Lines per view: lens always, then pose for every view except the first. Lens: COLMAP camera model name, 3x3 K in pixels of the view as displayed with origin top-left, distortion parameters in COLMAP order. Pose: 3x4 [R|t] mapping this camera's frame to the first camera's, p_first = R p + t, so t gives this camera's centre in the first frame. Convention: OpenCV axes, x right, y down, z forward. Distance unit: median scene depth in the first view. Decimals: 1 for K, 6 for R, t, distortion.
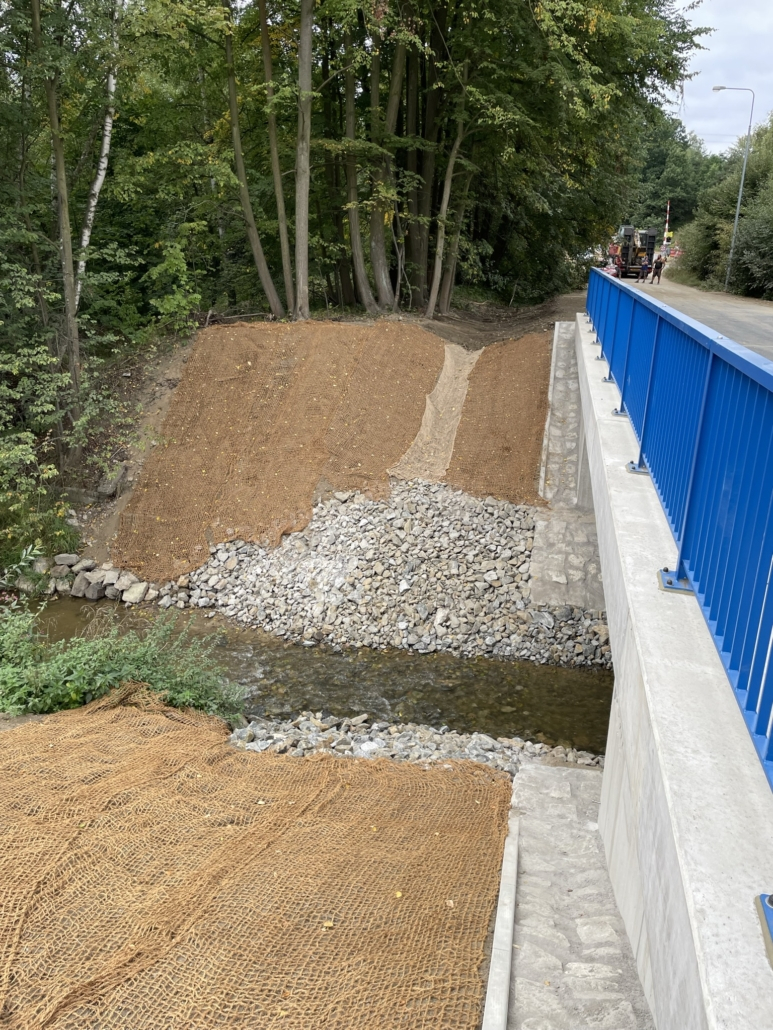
lens RADIAL K [[773.2, 0, 386.5], [0, 773.2, 515.0], [0, 0, 1]] dist [0.096215, -0.133904]
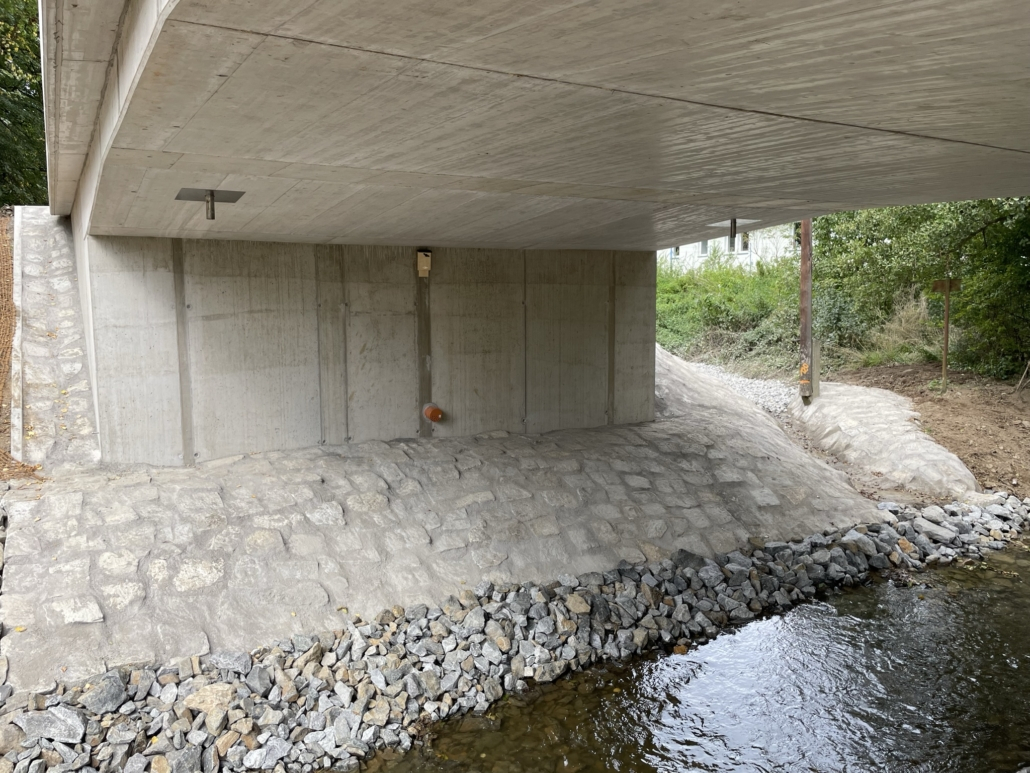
lens RADIAL K [[773.2, 0, 515.0], [0, 773.2, 386.5], [0, 0, 1]] dist [0.096215, -0.133904]
pose [[0.740225, -0.110047, 0.663292, 0.121110], [0.235527, 0.966448, -0.102501, 0.059423], [-0.629757, 0.232097, 0.741308, 0.483666]]
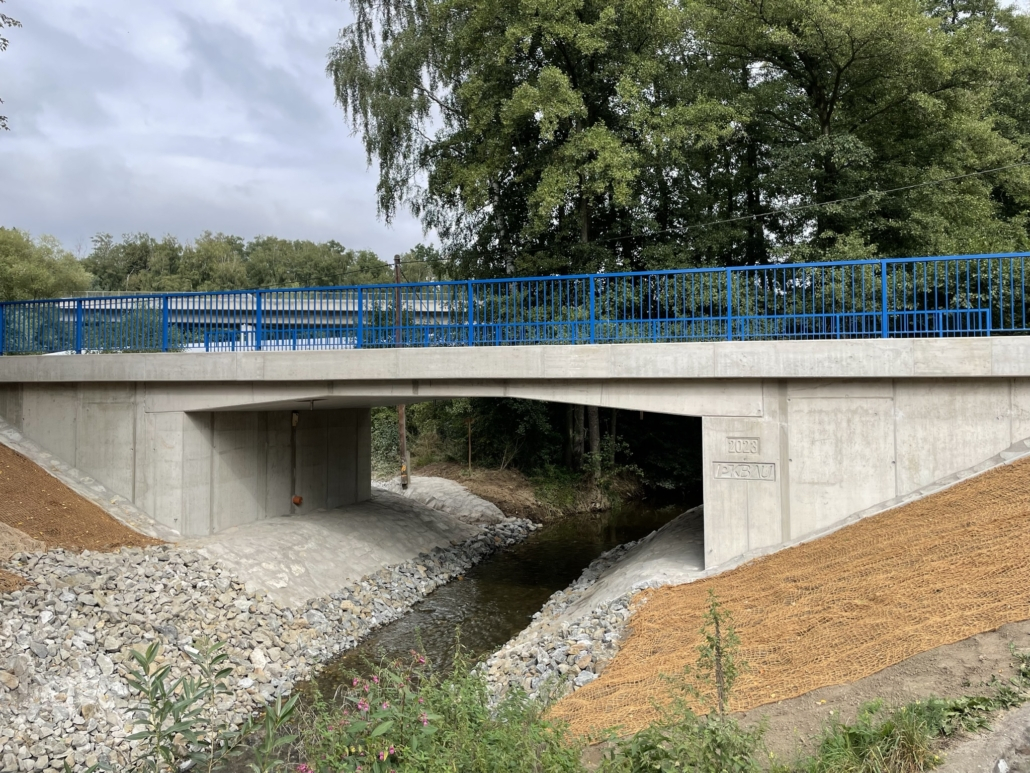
lens RADIAL K [[773.2, 0, 515.0], [0, 773.2, 386.5], [0, 0, 1]] dist [0.096215, -0.133904]
pose [[0.101427, -0.006802, 0.994820, -0.690017], [0.328021, 0.944285, -0.026987, -0.027647], [-0.939210, 0.329059, 0.098007, 0.528840]]
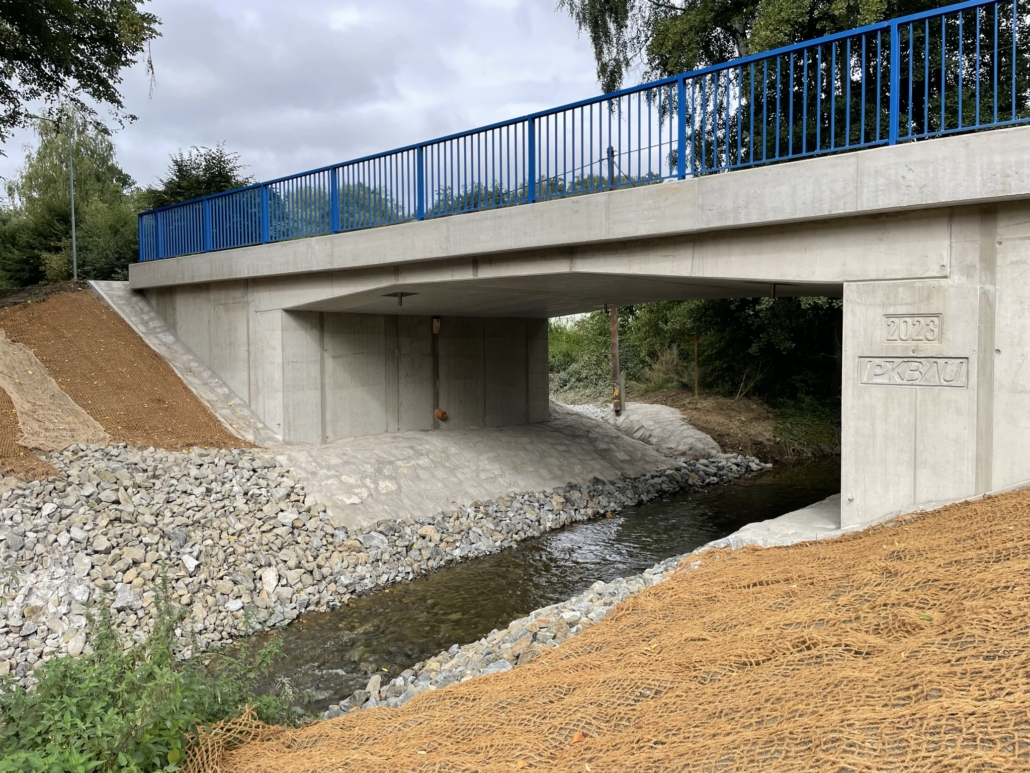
lens RADIAL K [[773.2, 0, 515.0], [0, 773.2, 386.5], [0, 0, 1]] dist [0.096215, -0.133904]
pose [[0.497904, -0.076484, 0.863853, -0.402796], [0.298594, 0.950318, -0.087962, 0.088513], [-0.814208, 0.301738, 0.496005, 0.377649]]
